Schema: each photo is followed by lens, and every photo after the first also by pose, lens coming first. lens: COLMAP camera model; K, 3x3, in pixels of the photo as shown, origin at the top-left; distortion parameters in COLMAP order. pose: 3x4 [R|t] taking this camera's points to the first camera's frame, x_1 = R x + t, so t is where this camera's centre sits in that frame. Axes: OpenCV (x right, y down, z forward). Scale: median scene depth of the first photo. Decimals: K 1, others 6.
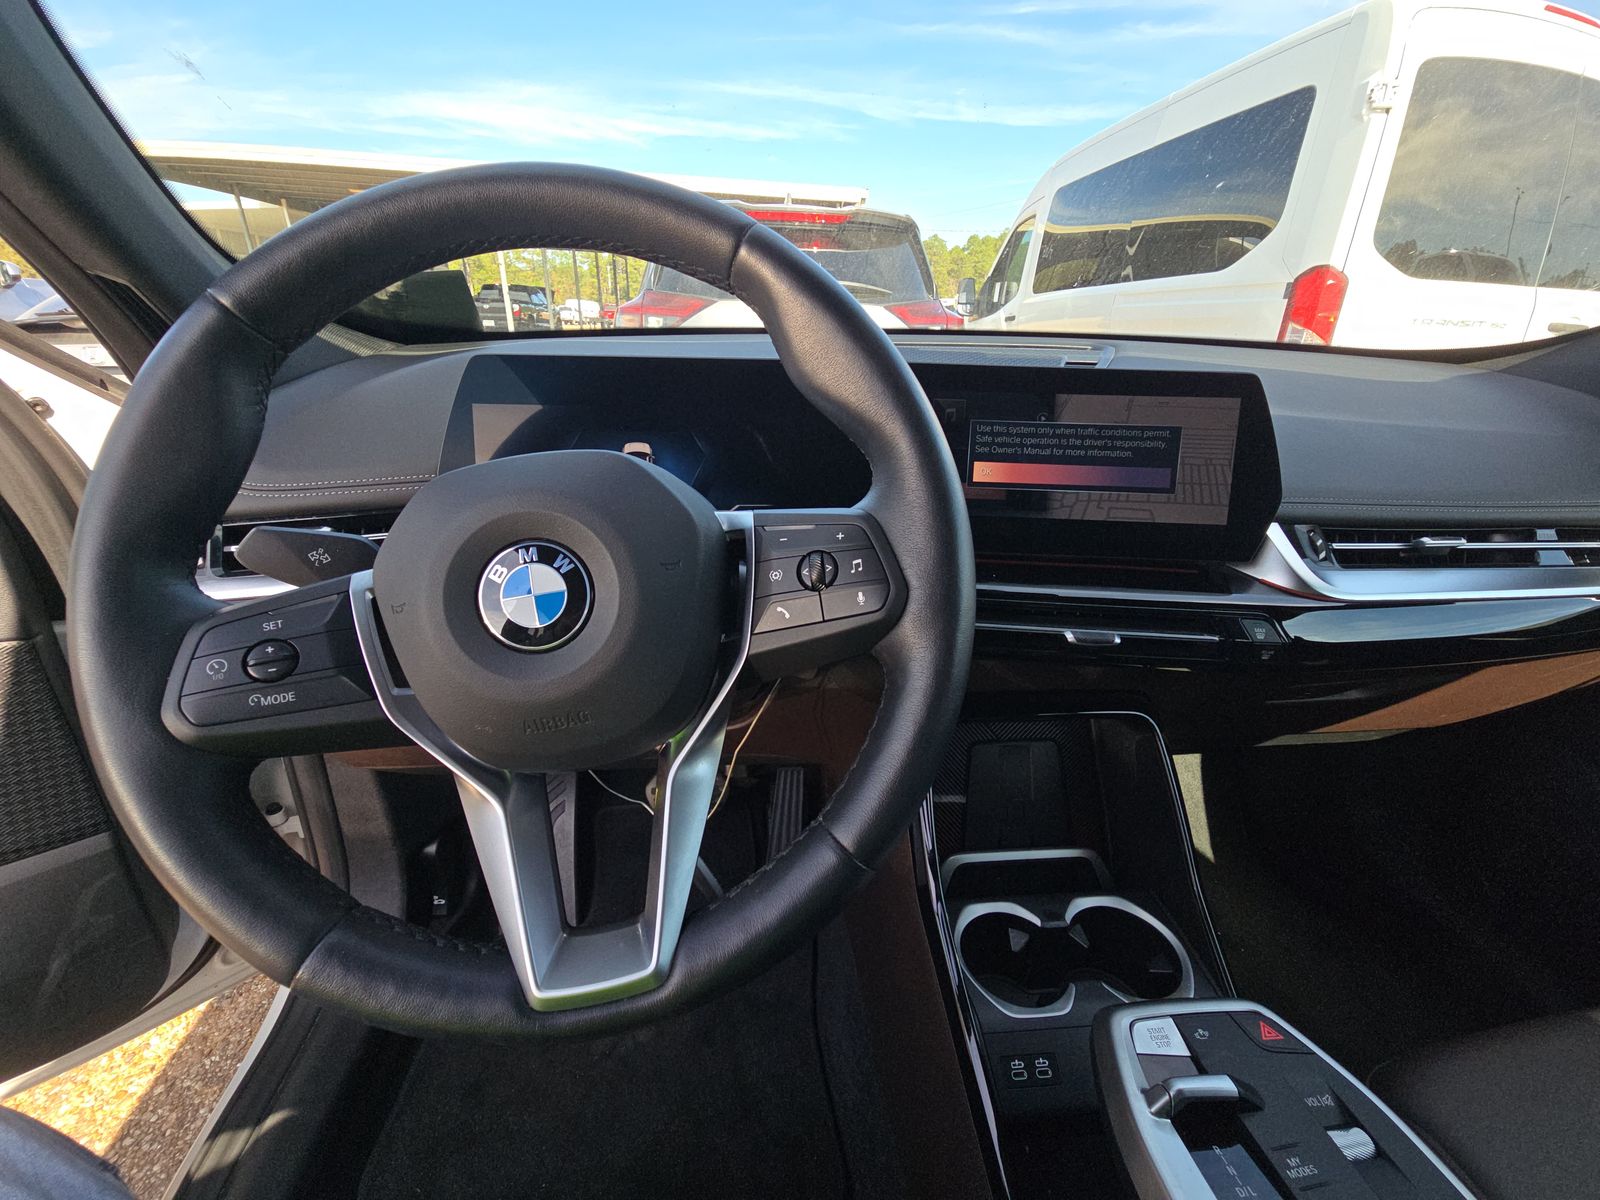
lens RADIAL K [[652.9, 0, 800.0], [0, 652.9, 600.0], [0, 0, 1]] dist [0.027230, -0.016284]
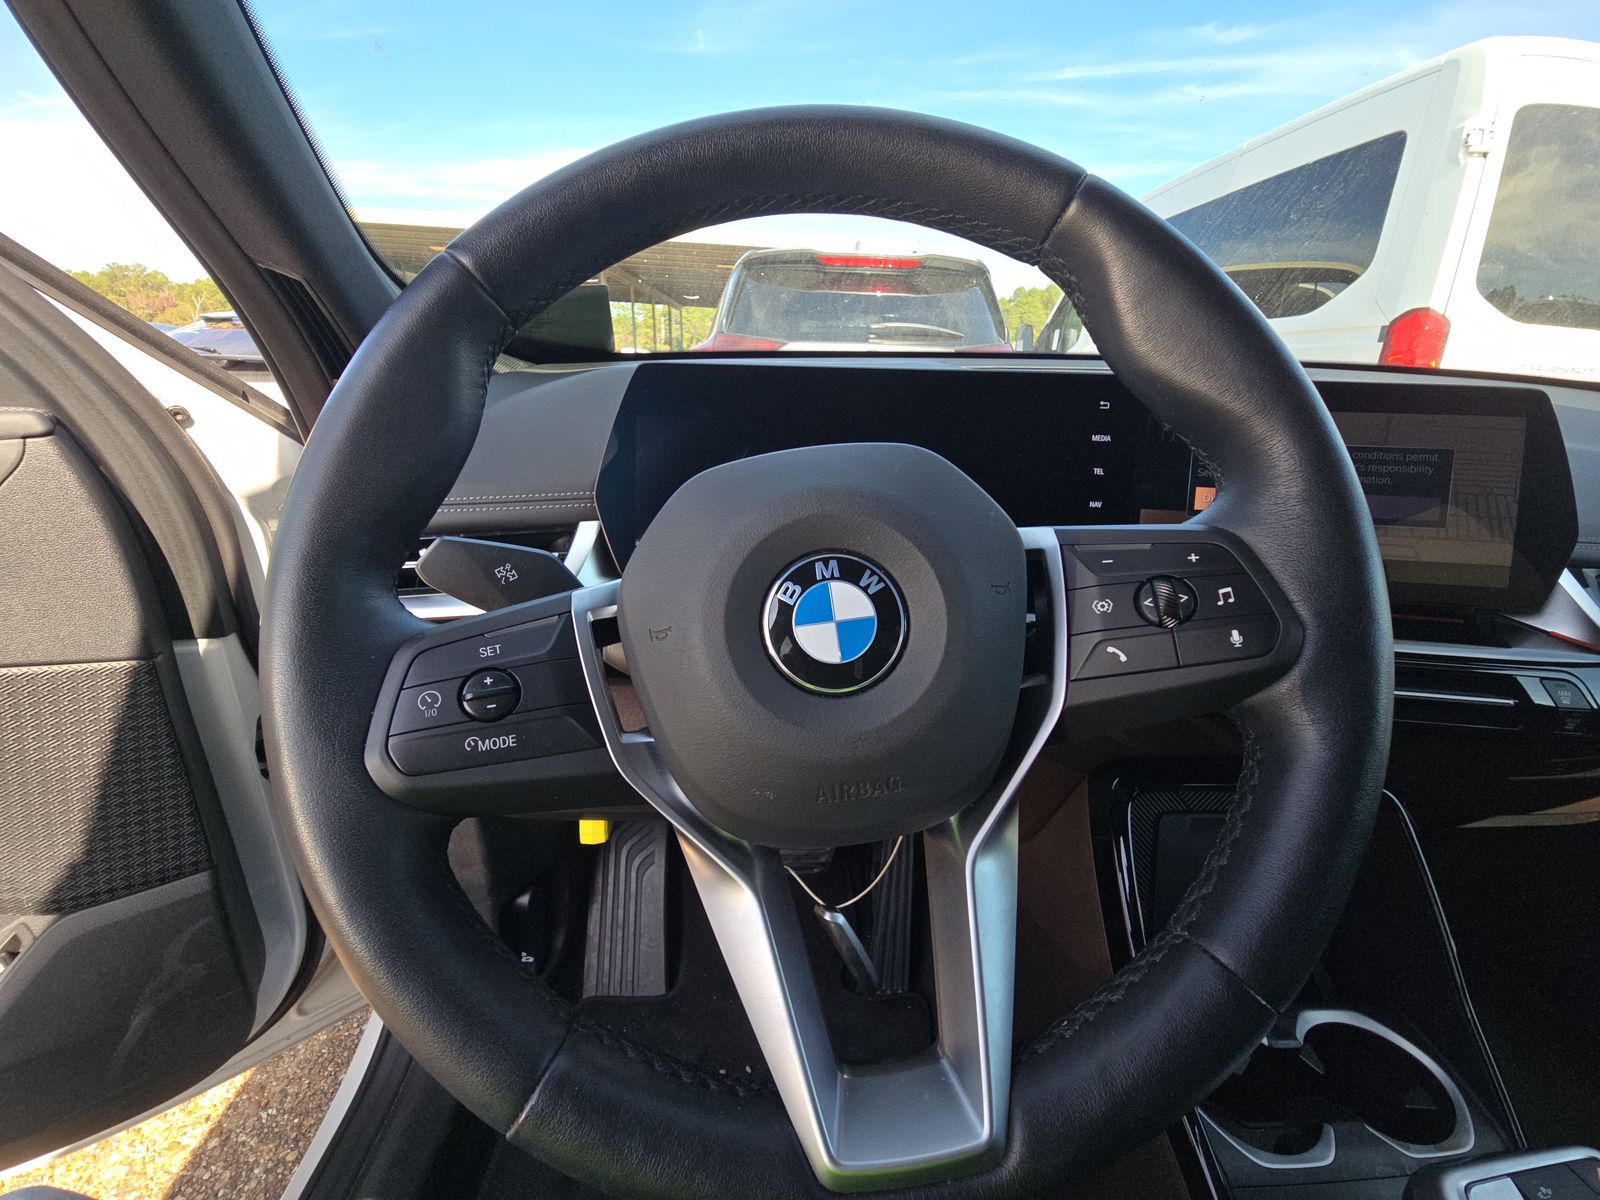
lens RADIAL K [[652.9, 0, 800.0], [0, 652.9, 600.0], [0, 0, 1]] dist [0.027230, -0.016284]
pose [[0.998043, 0.025510, -0.057088, -0.213224], [-0.029133, 0.997553, -0.063554, 0.009292], [0.055327, 0.065093, 0.996344, 0.119392]]
